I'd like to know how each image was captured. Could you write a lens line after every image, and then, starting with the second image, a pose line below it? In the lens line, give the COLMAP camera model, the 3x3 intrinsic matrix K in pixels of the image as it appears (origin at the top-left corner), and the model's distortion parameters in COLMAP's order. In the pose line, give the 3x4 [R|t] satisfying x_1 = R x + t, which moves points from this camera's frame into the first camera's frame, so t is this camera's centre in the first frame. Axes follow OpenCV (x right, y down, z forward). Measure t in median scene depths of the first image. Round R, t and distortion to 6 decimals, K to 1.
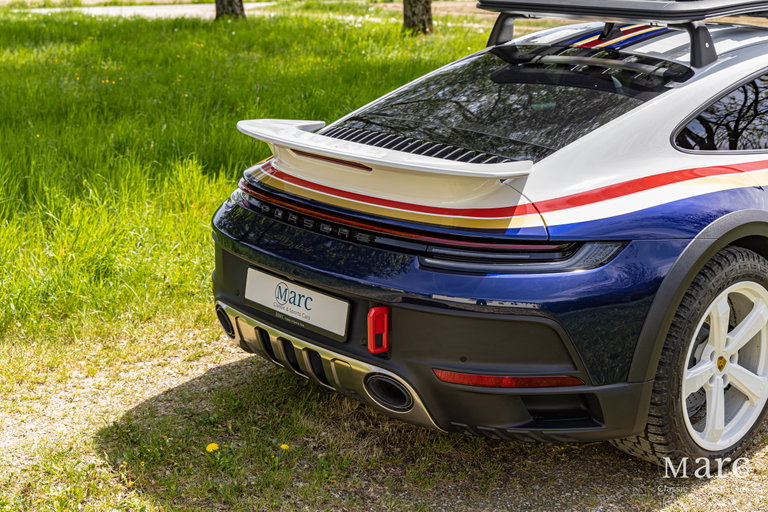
lens RADIAL K [[1147.9, 0, 381.7], [0, 1147.9, 254.0], [0, 0, 1]] dist [0.053350, 0.000000]
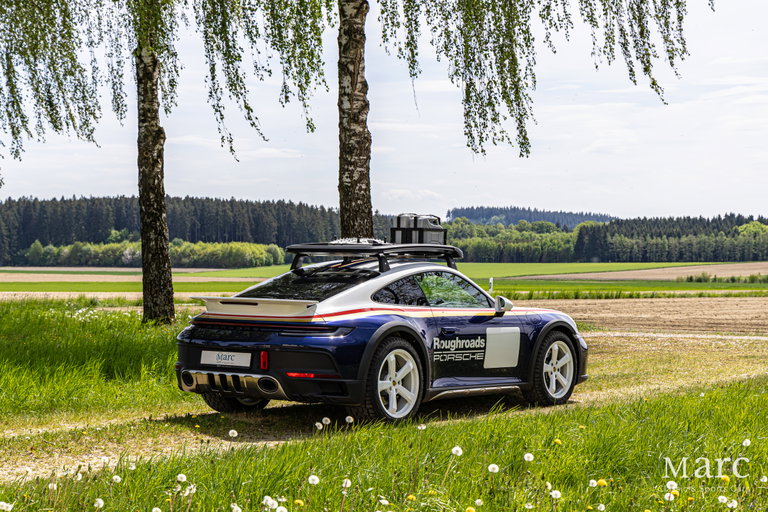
lens RADIAL K [[1686.7, 0, 383.5], [0, 1686.7, 256.2], [0, 0, 1]] dist [-0.029627, 0.000000]
pose [[0.979173, 0.003905, 0.202990, -0.472707], [0.047531, 0.967621, -0.247891, 0.730189], [-0.197386, 0.252376, 0.947283, -2.527744]]
